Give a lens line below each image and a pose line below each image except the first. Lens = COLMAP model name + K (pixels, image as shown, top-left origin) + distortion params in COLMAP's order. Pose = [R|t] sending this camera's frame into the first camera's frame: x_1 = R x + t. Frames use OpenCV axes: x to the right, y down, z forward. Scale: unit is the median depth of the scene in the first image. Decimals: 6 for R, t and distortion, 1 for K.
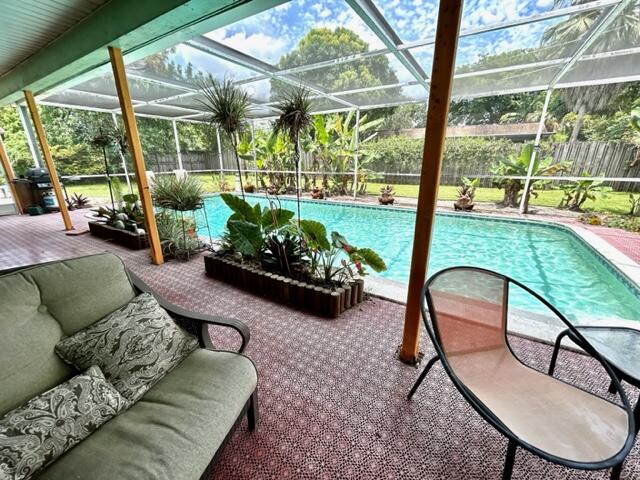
lens RADIAL K [[258.8, 0, 320.0], [0, 258.8, 240.0], [0, 0, 1]] dist [0.001075, -0.000238]
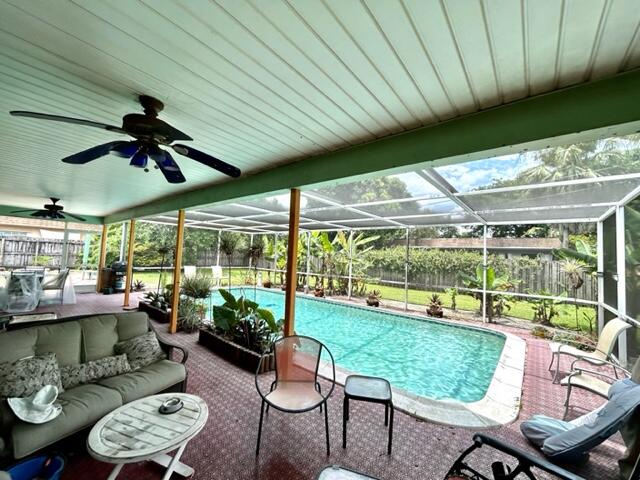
lens RADIAL K [[260.0, 0, 320.0], [0, 260.0, 240.0], [0, 0, 1]] dist [0.000077, -0.000189]
pose [[0.988281, 0.039875, -0.147348, 0.299558], [-0.090506, 0.930378, -0.355255, 0.035824], [0.122924, 0.364427, 0.923083, -0.338332]]
